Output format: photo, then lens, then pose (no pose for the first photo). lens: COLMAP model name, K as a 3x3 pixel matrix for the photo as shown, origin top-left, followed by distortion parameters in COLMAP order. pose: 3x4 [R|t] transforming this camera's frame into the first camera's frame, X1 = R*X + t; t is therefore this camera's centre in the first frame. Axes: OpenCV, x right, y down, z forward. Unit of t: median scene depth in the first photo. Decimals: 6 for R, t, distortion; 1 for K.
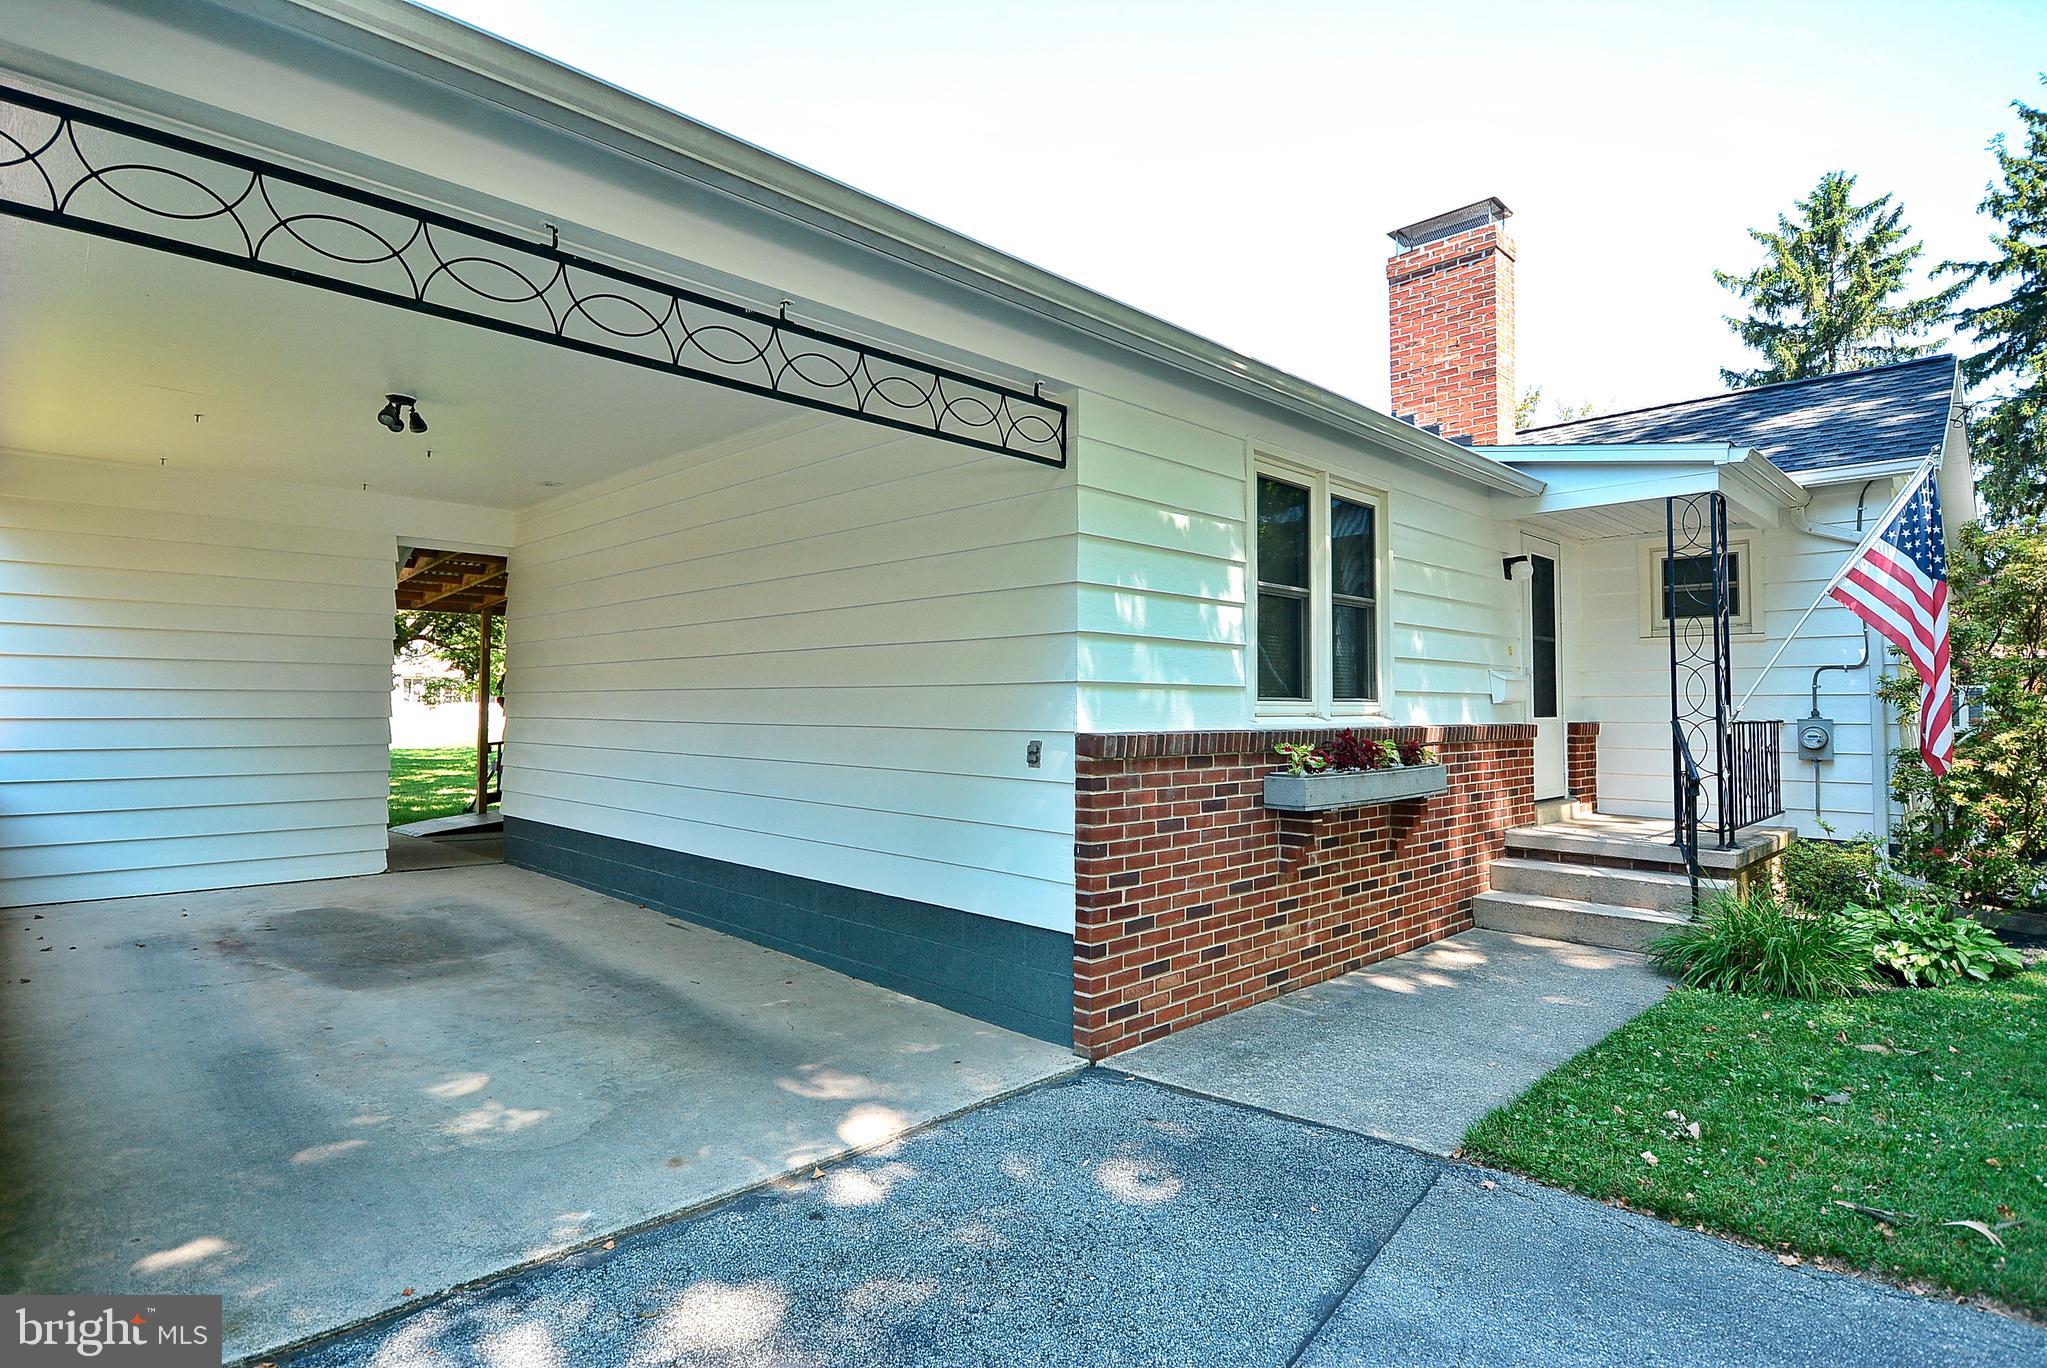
lens RADIAL K [[1045.0, 0, 1023.7], [0, 1045.0, 682.5], [0, 0, 1]] dist [-0.005888, -0.000829]
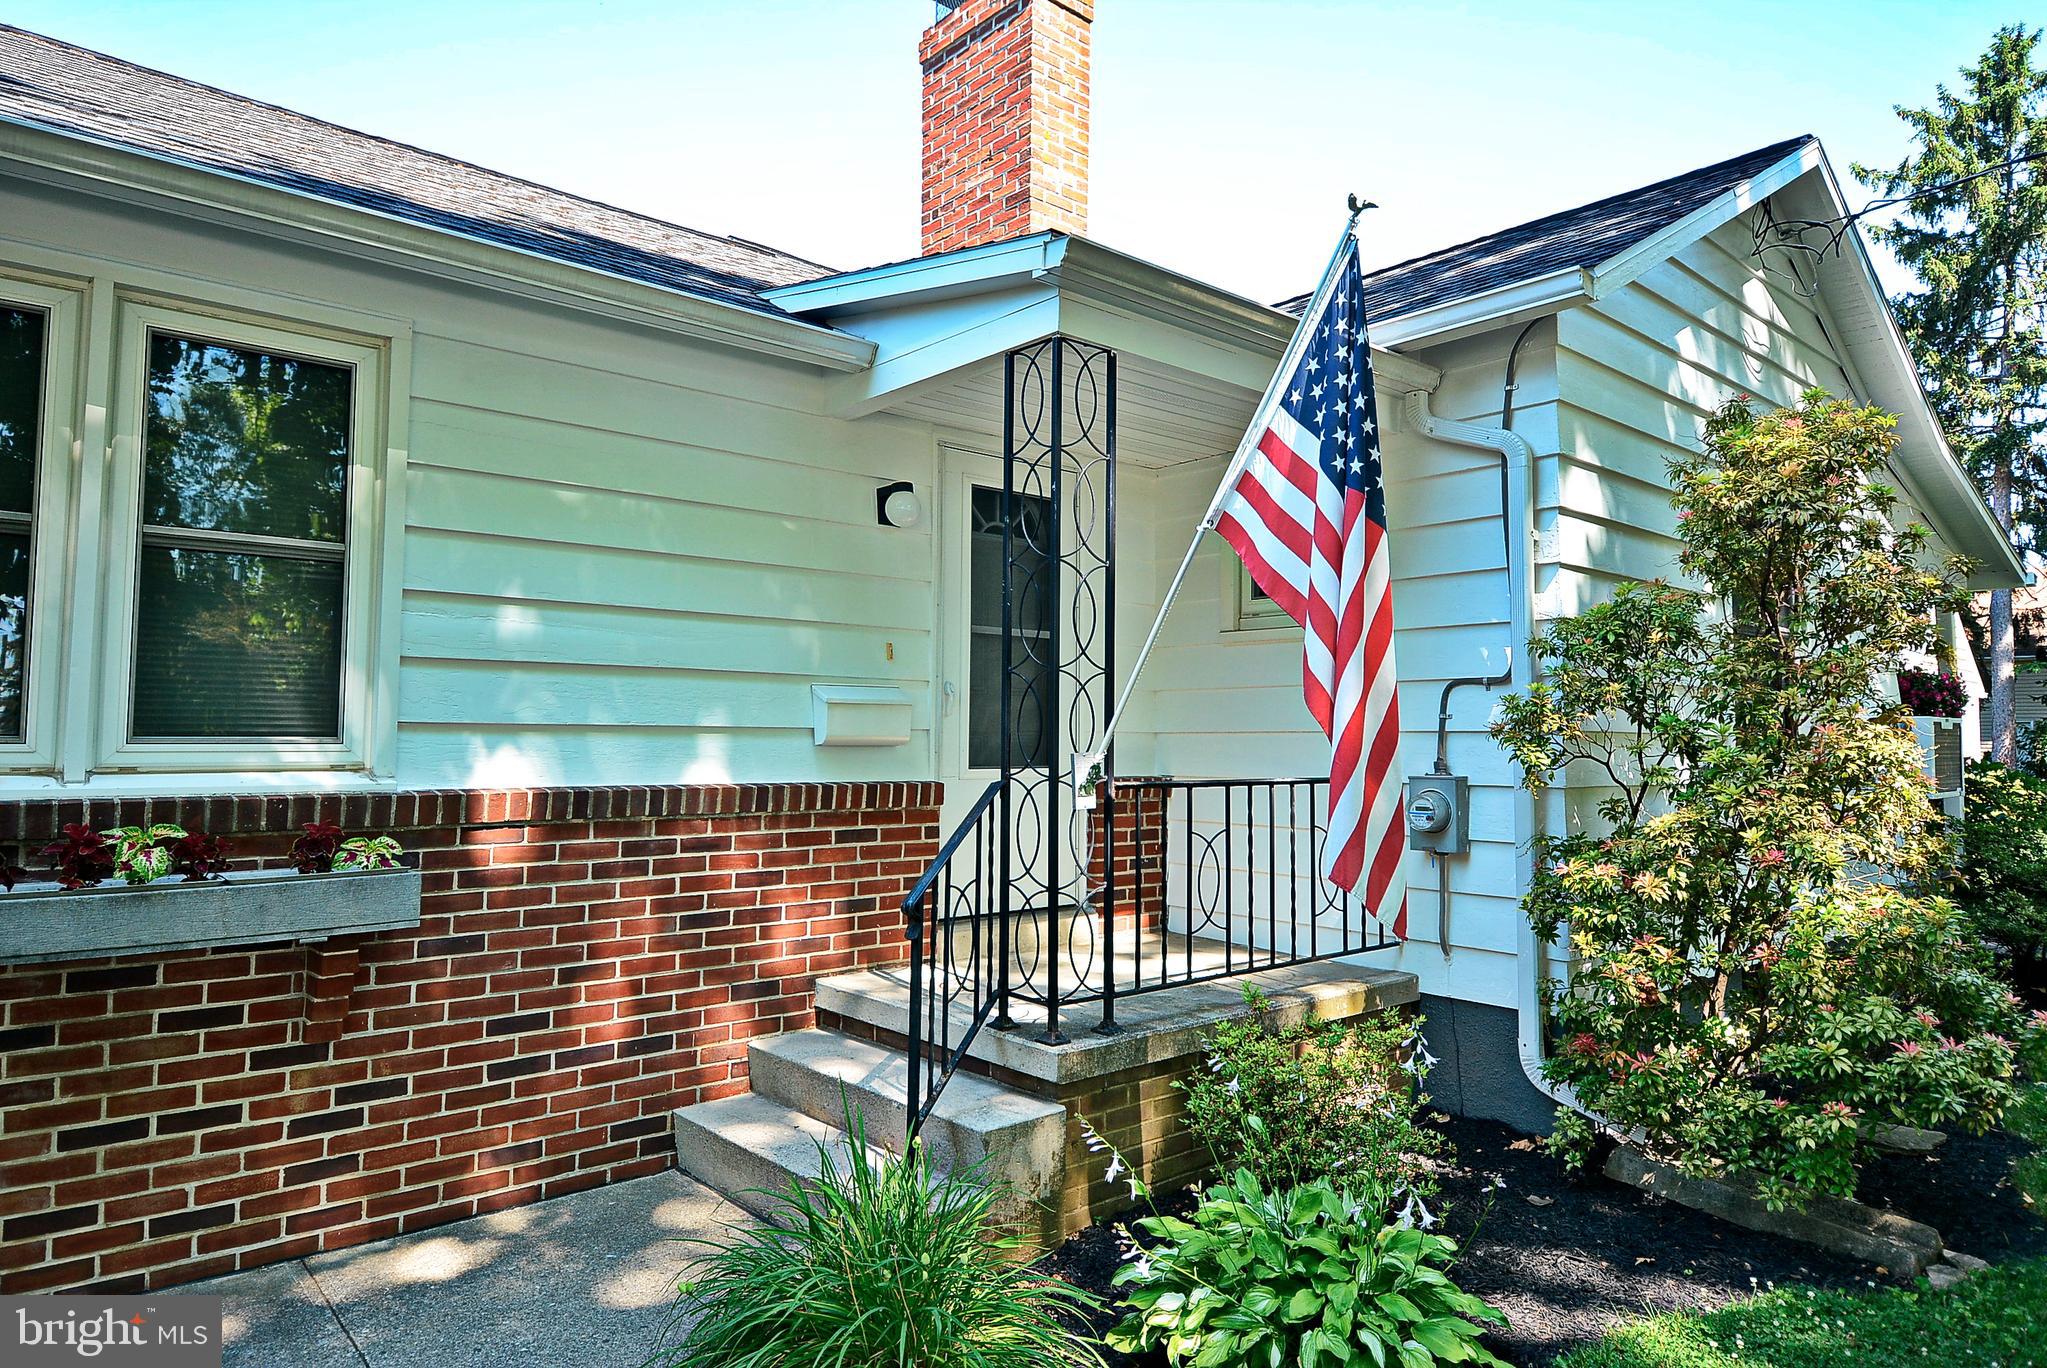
lens RADIAL K [[1248.1, 0, 1023.2], [0, 1248.1, 679.9], [0, 0, 1]] dist [0.003583, -0.003049]
pose [[0.998050, 0.002360, -0.062375, 0.459971], [-0.003815, 0.999723, -0.023224, 0.000318], [0.062303, 0.023417, 0.997783, 0.264163]]
